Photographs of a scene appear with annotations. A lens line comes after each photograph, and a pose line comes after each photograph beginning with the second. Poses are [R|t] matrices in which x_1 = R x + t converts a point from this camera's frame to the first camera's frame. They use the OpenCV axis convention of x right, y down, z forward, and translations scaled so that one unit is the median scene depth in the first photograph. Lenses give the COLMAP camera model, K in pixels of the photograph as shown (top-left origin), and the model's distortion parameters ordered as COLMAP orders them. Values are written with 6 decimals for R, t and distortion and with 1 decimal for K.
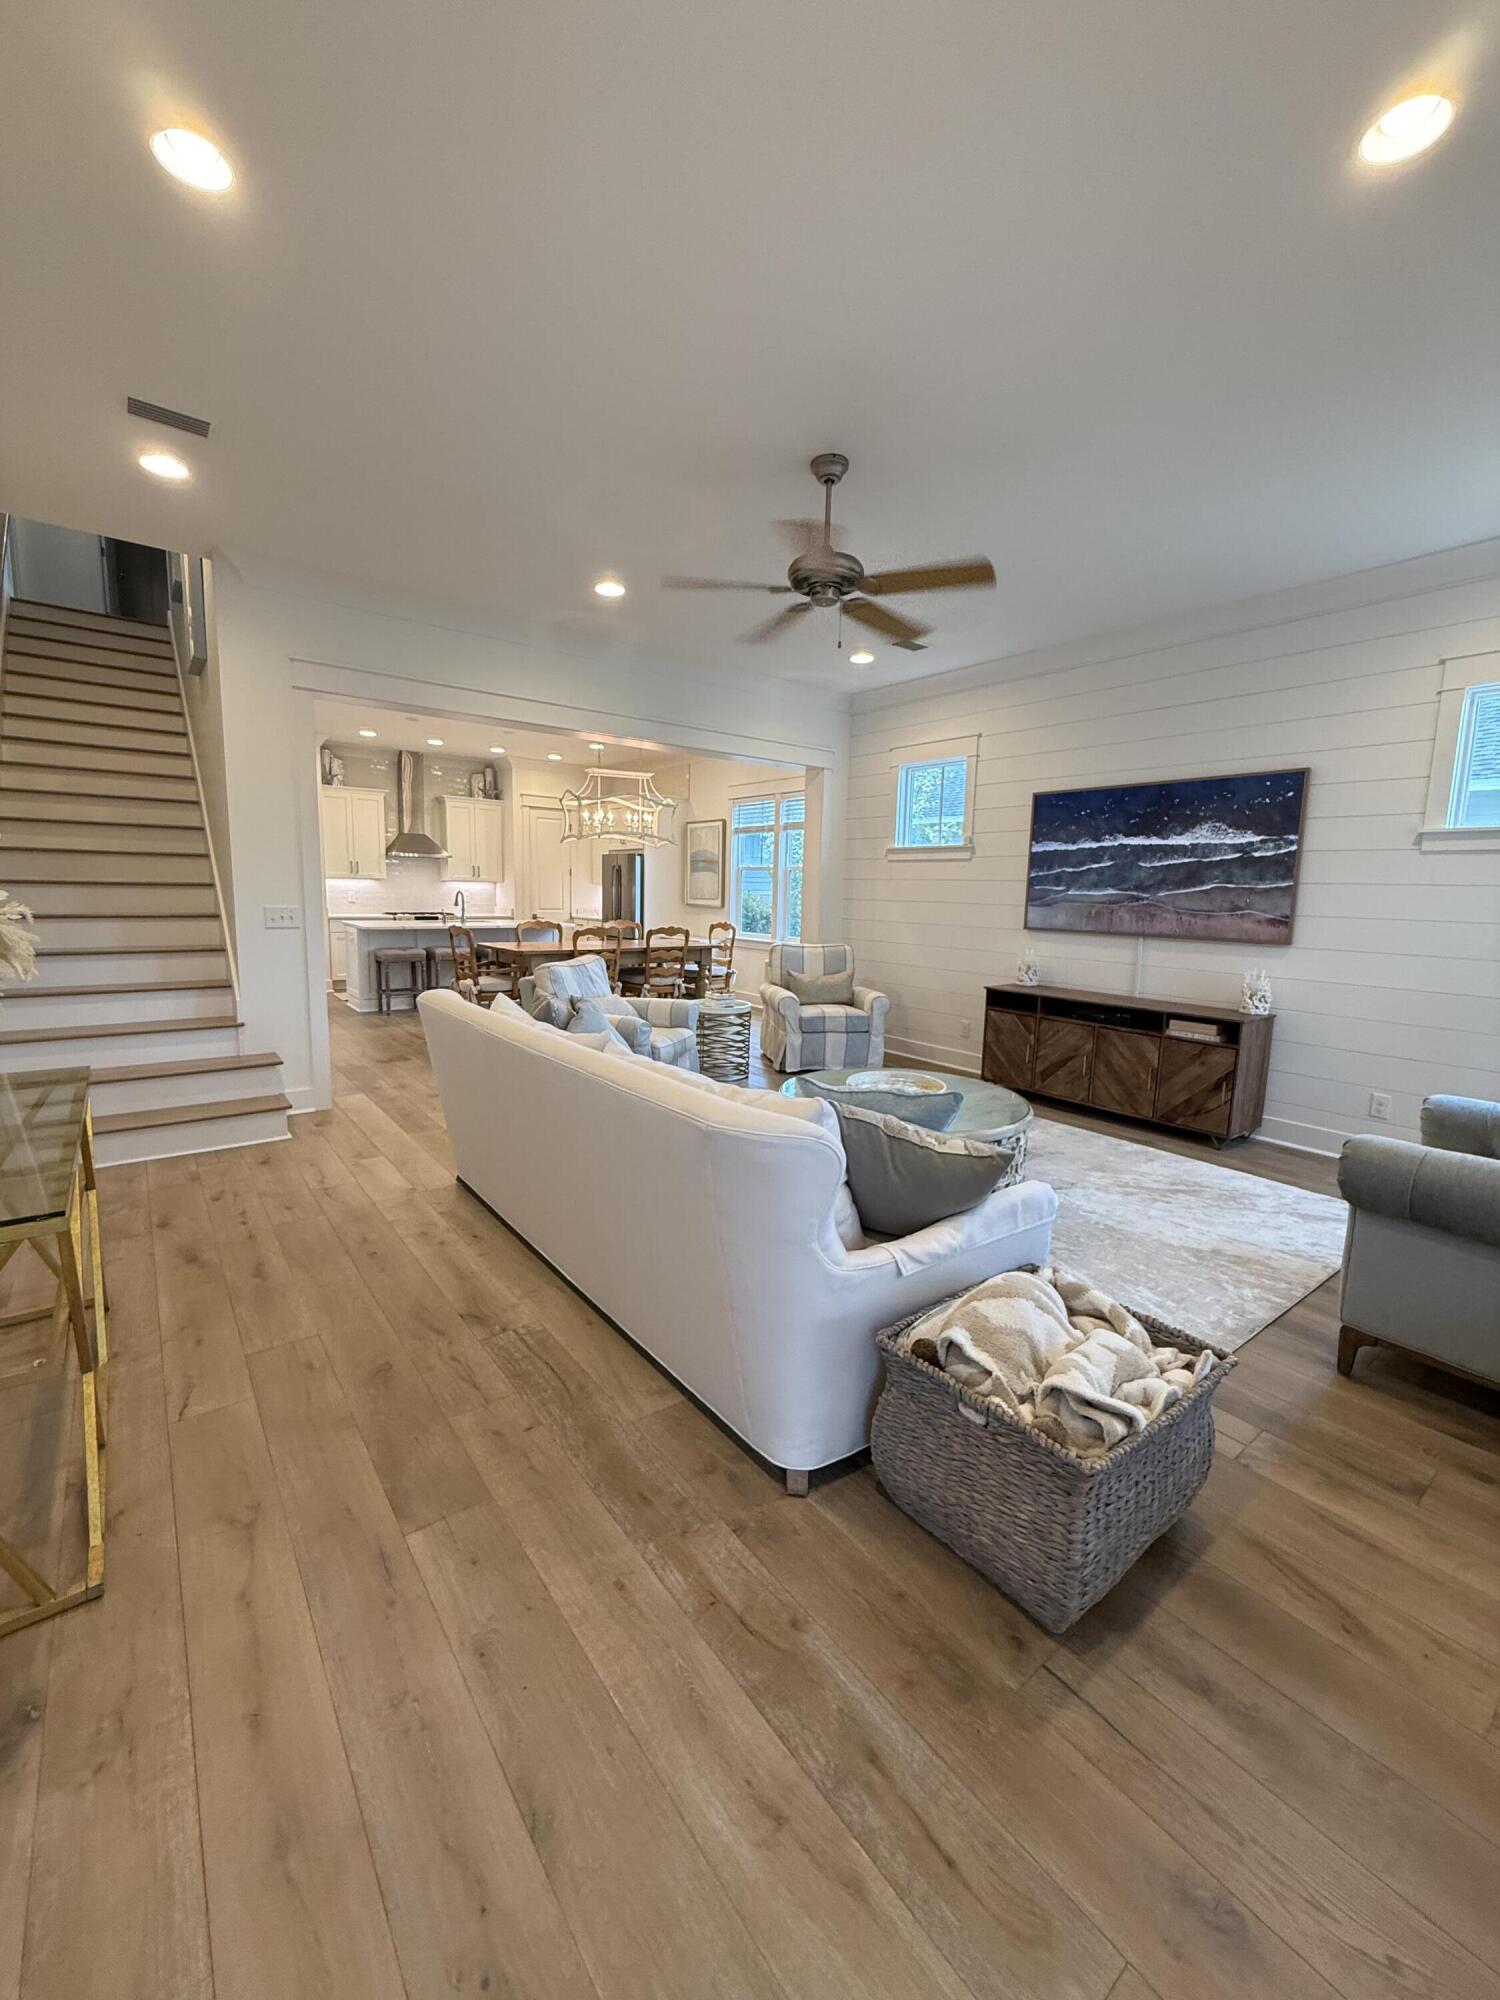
lens RADIAL K [[795.1, 0, 749.7], [0, 795.1, 994.5], [0, 0, 1]] dist [-0.001382, 0.000571]
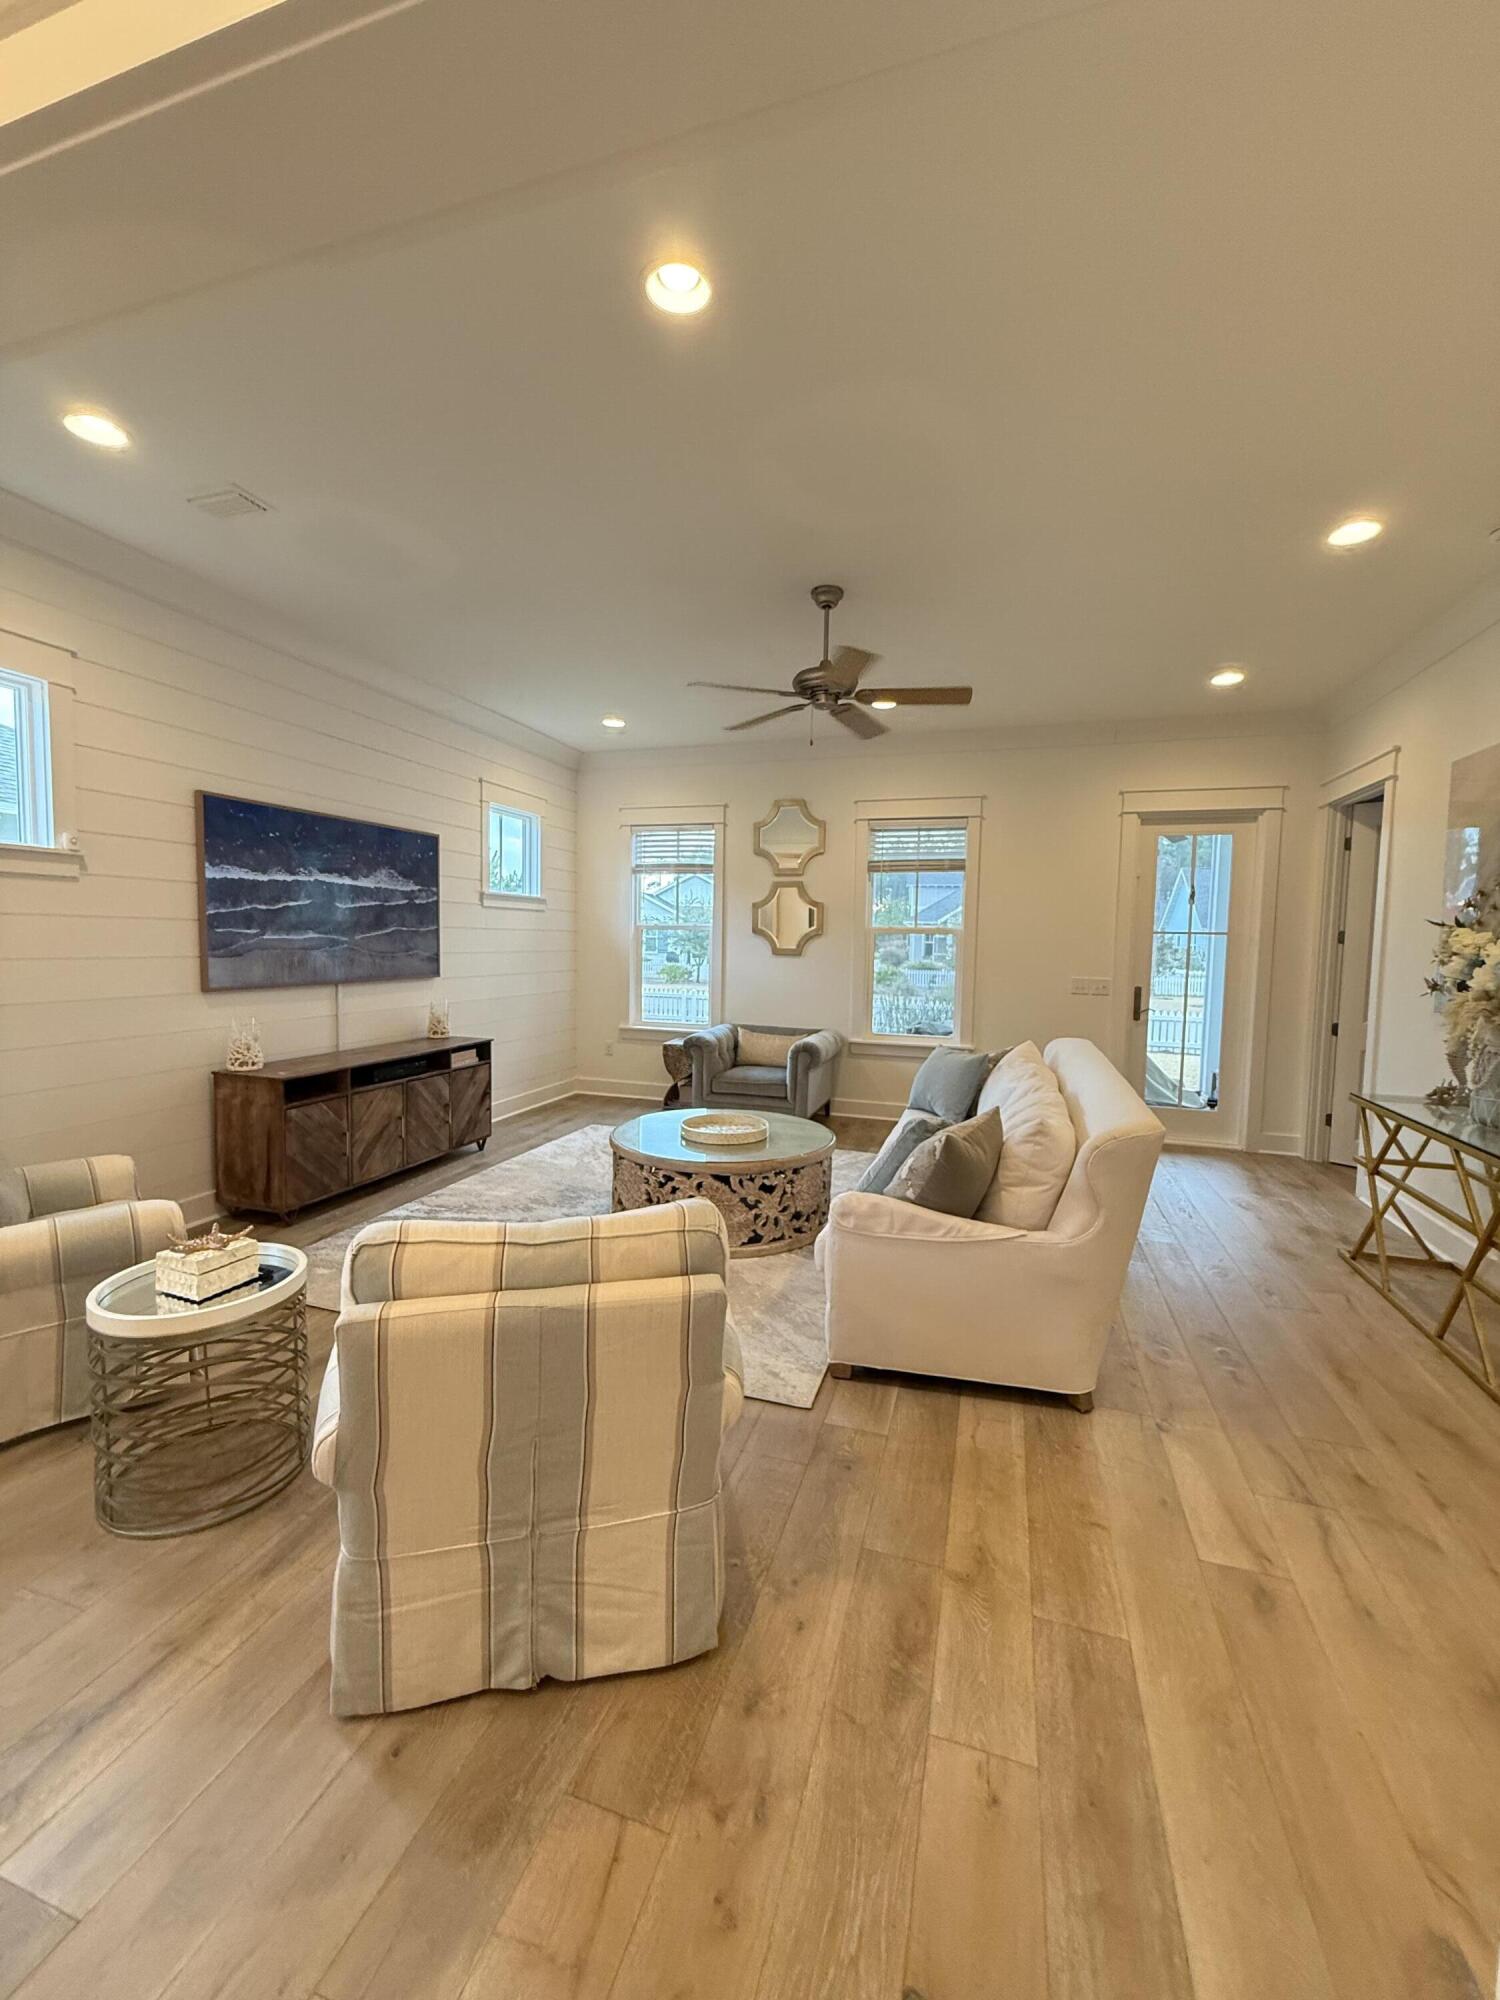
lens RADIAL K [[795.1, 0, 749.7], [0, 795.1, 994.5], [0, 0, 1]] dist [-0.001382, 0.000571]
pose [[-0.562183, -0.092548, 0.821818, -0.551661], [0.077940, 0.983367, 0.164057, -0.184064], [-0.823332, 0.156283, -0.545619, 1.179186]]
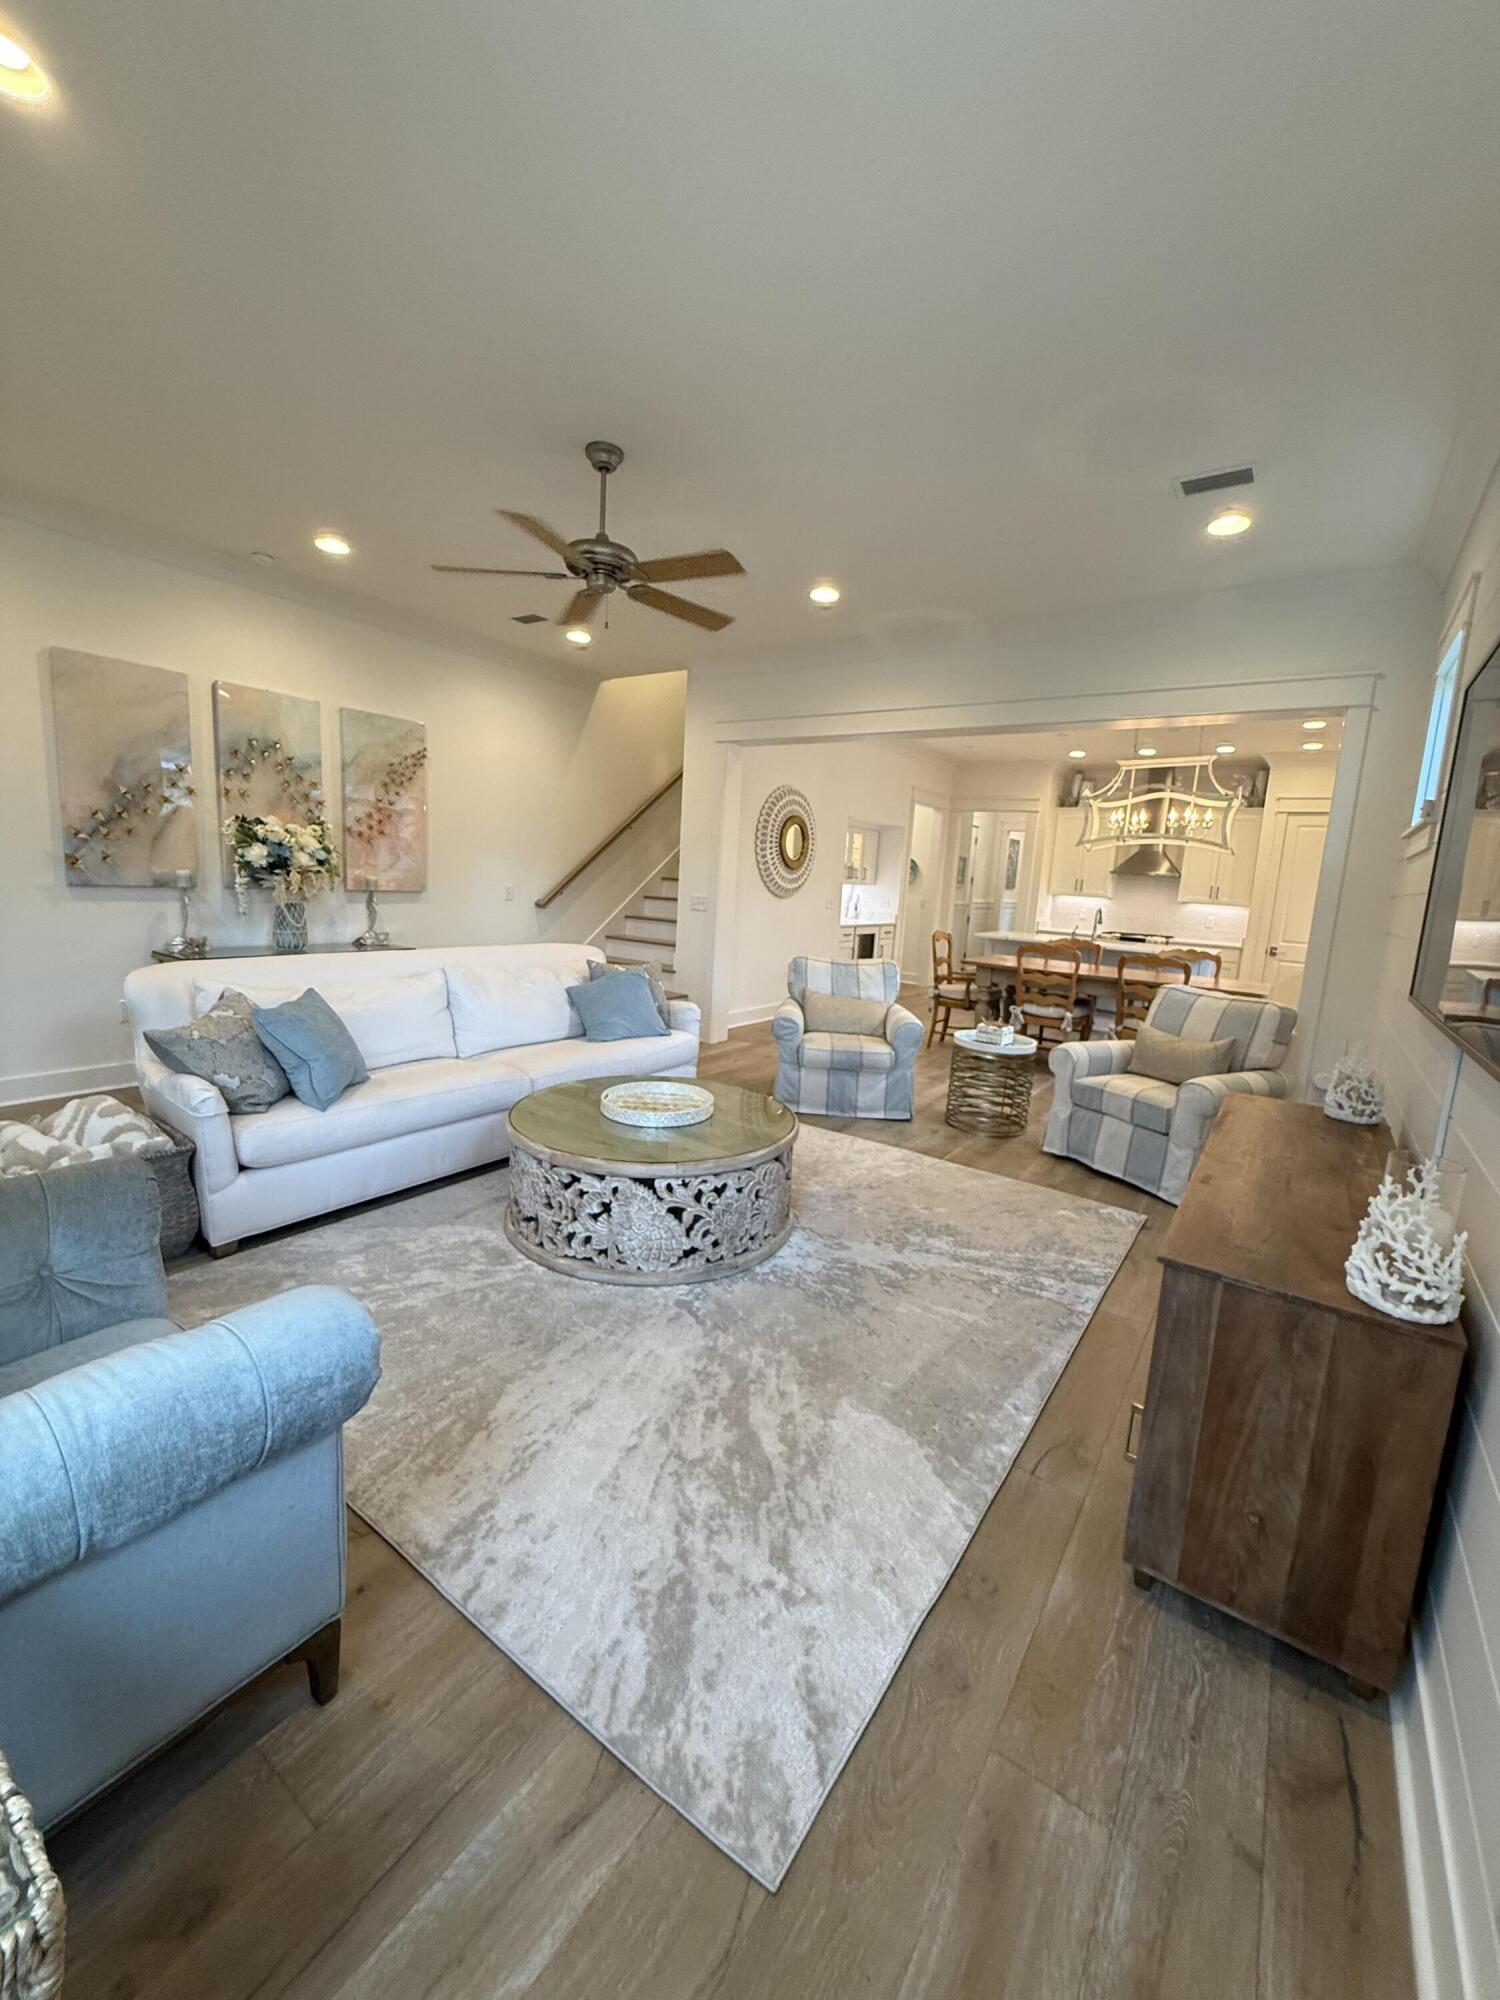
lens RADIAL K [[795.1, 0, 749.7], [0, 795.1, 994.5], [0, 0, 1]] dist [-0.001382, 0.000571]
pose [[0.288969, 0.129079, -0.948597, 0.778522], [-0.170273, 0.982000, 0.081754, -0.067882], [0.942074, 0.137896, 0.305746, 0.615471]]
